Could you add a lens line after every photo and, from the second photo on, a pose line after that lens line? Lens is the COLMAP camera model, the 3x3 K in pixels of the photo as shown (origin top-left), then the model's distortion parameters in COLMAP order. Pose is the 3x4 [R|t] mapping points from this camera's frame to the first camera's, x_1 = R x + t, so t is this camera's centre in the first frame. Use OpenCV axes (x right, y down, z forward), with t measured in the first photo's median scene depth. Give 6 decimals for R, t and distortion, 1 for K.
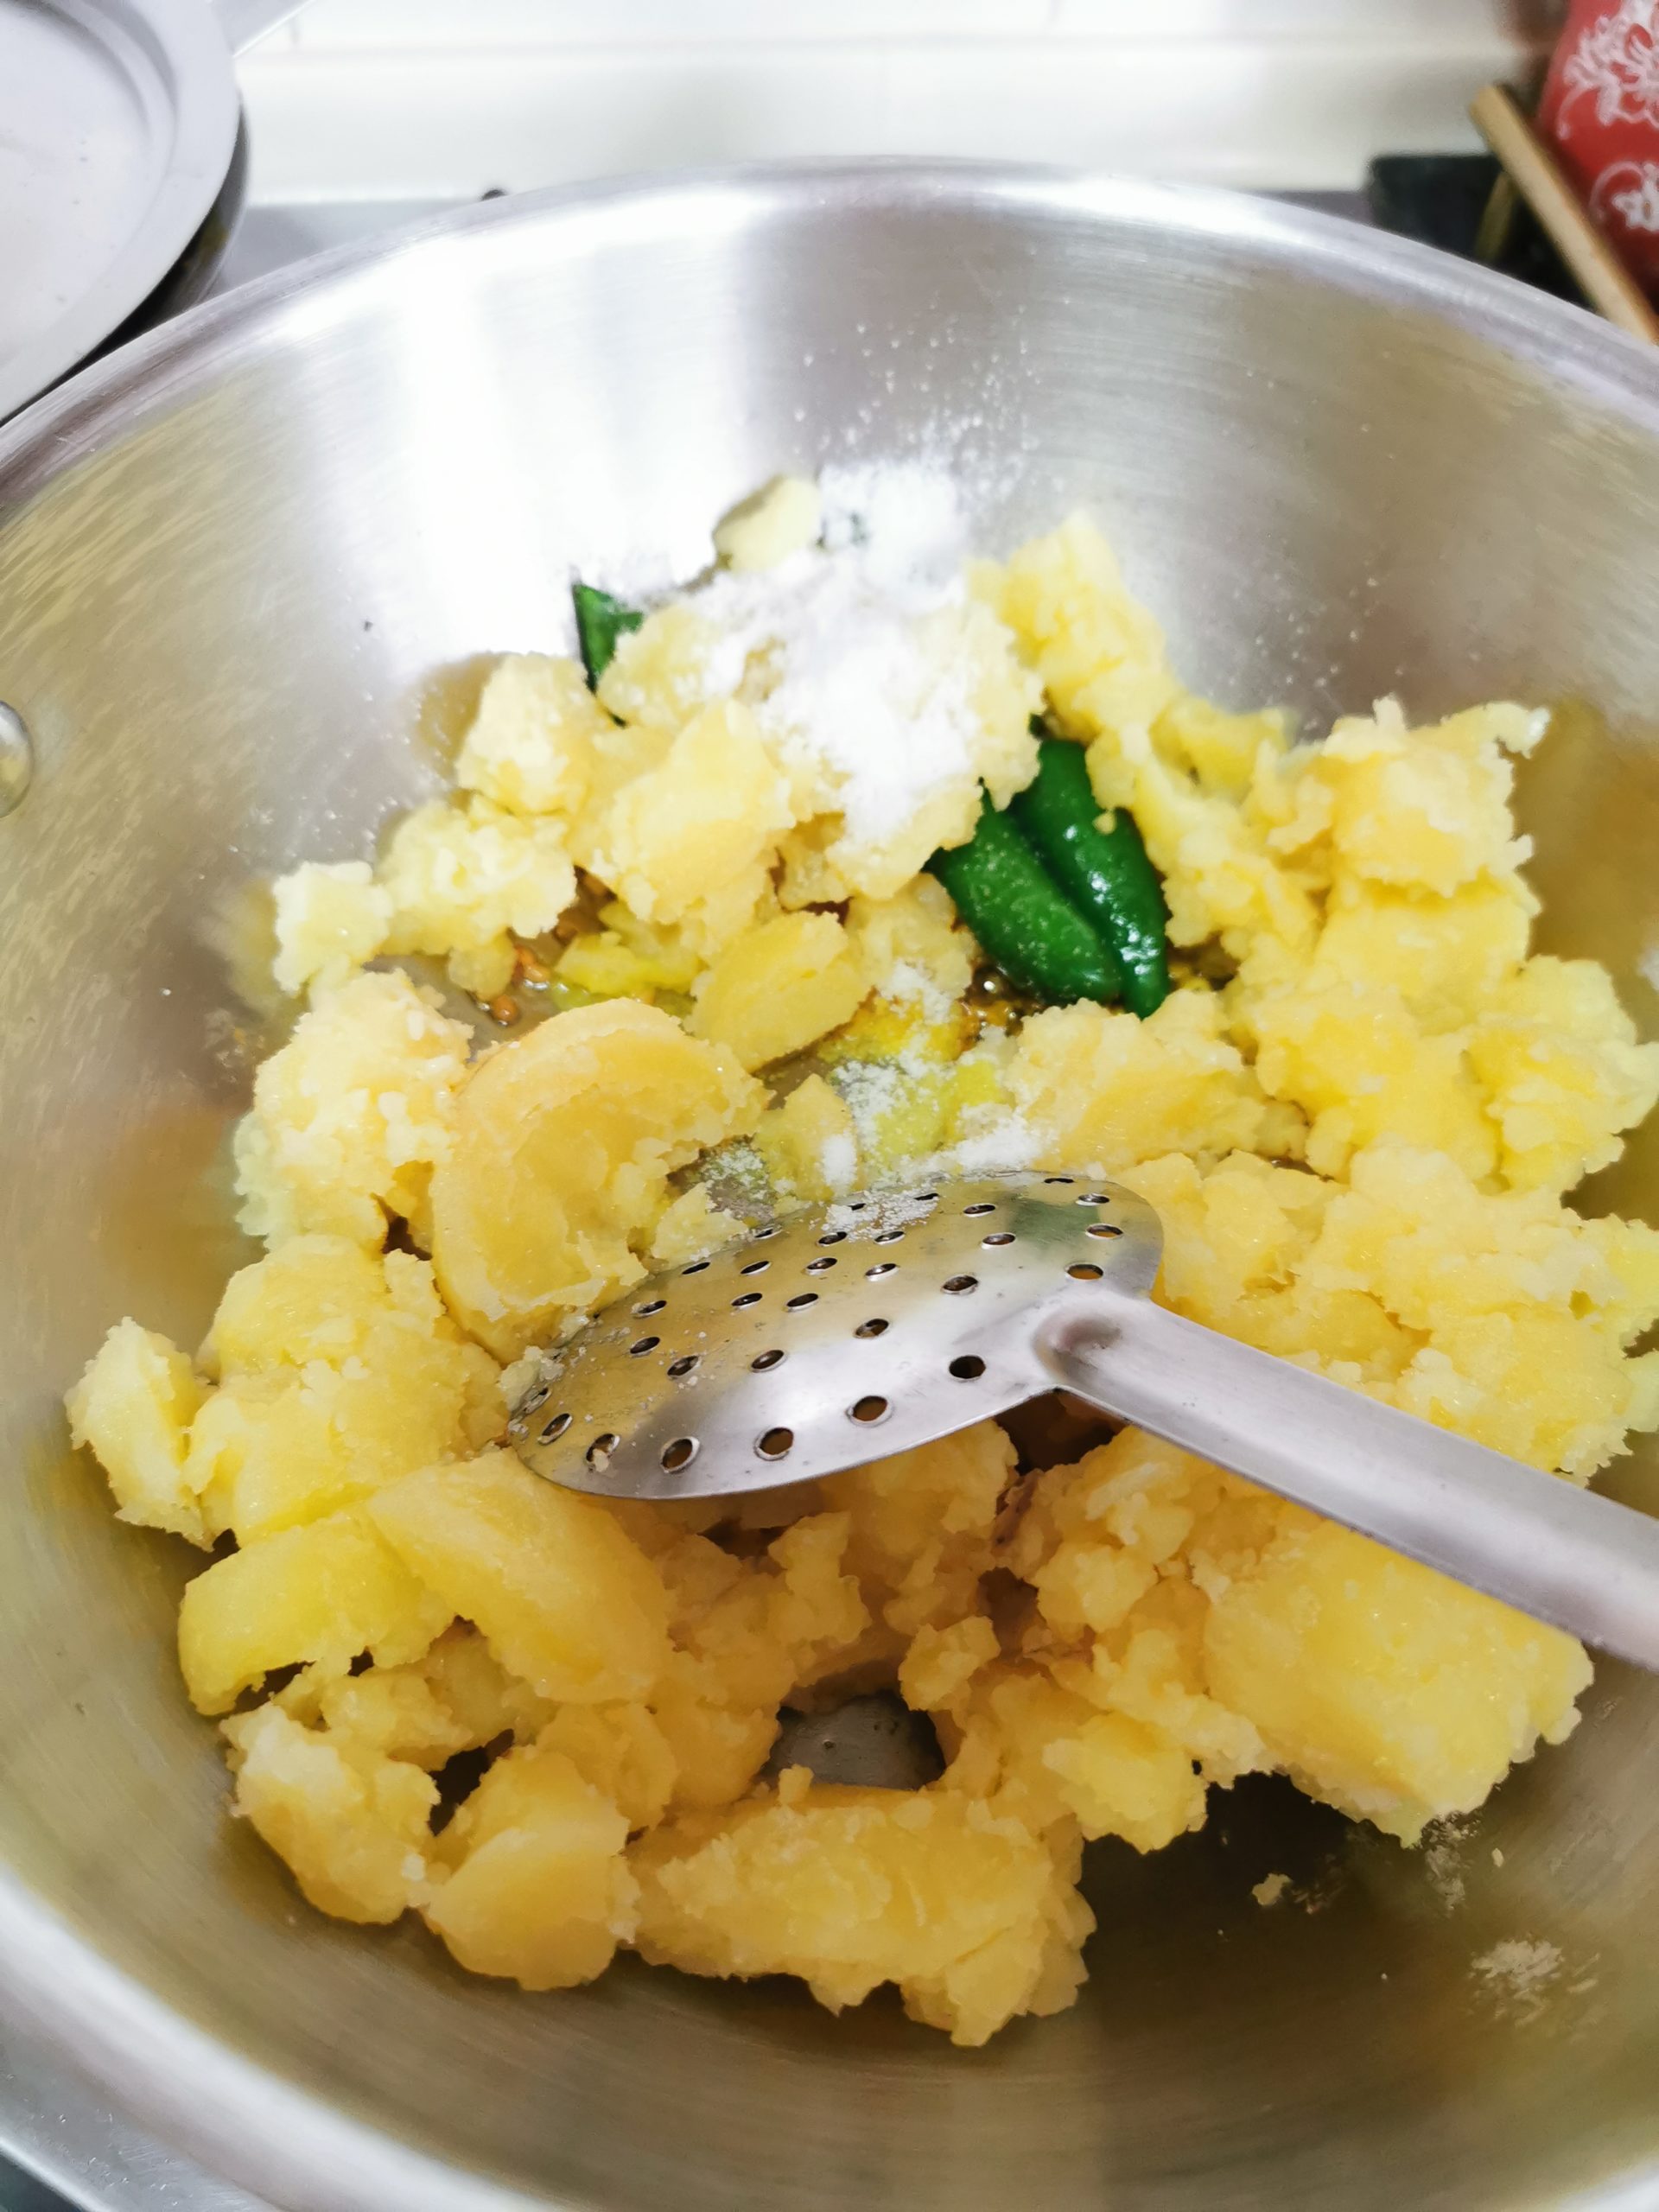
lens RADIAL K [[1745.2, 0, 822.1], [0, 1745.2, 1106.5], [0, 0, 1]] dist [-0.089245, 0.010235]
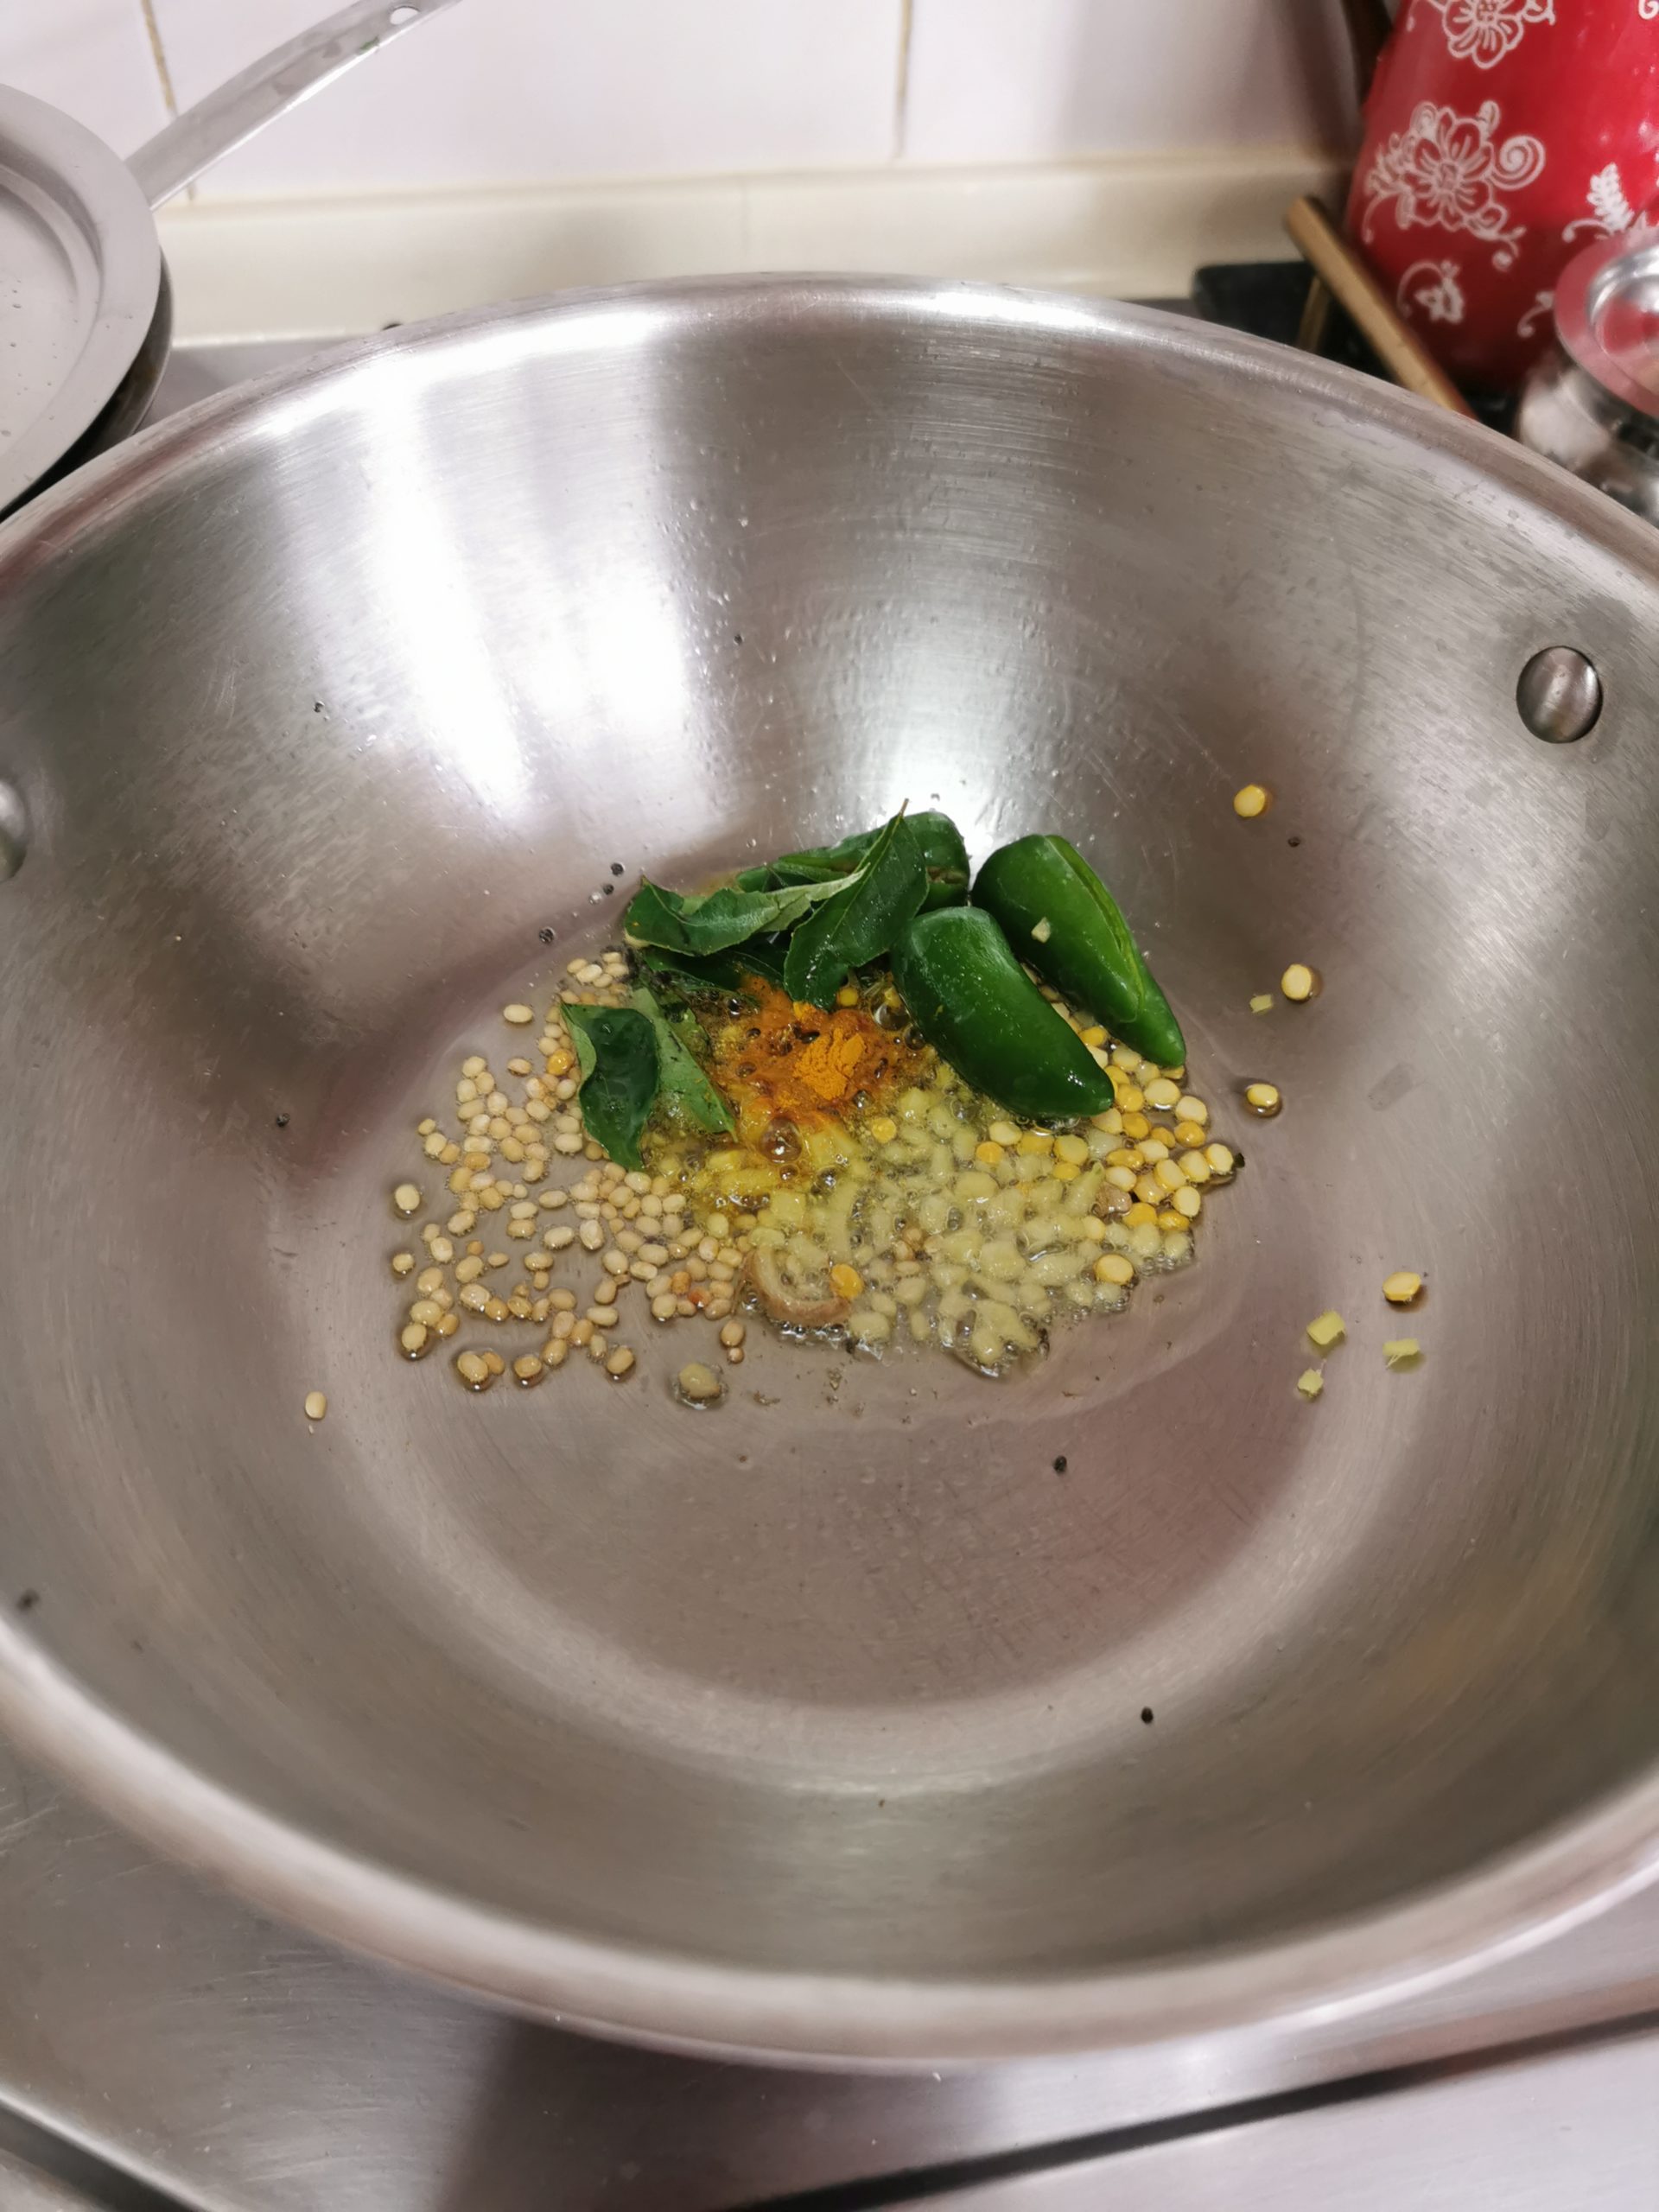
lens RADIAL K [[1745.2, 0, 839.0], [0, 1745.2, 1111.2], [0, 0, 1]] dist [-0.089245, 0.010235]
pose [[0.995995, -0.061138, 0.065233, -0.019920], [0.065218, 0.995920, -0.062370, 0.064464], [-0.061154, 0.066375, 0.995919, -0.092257]]
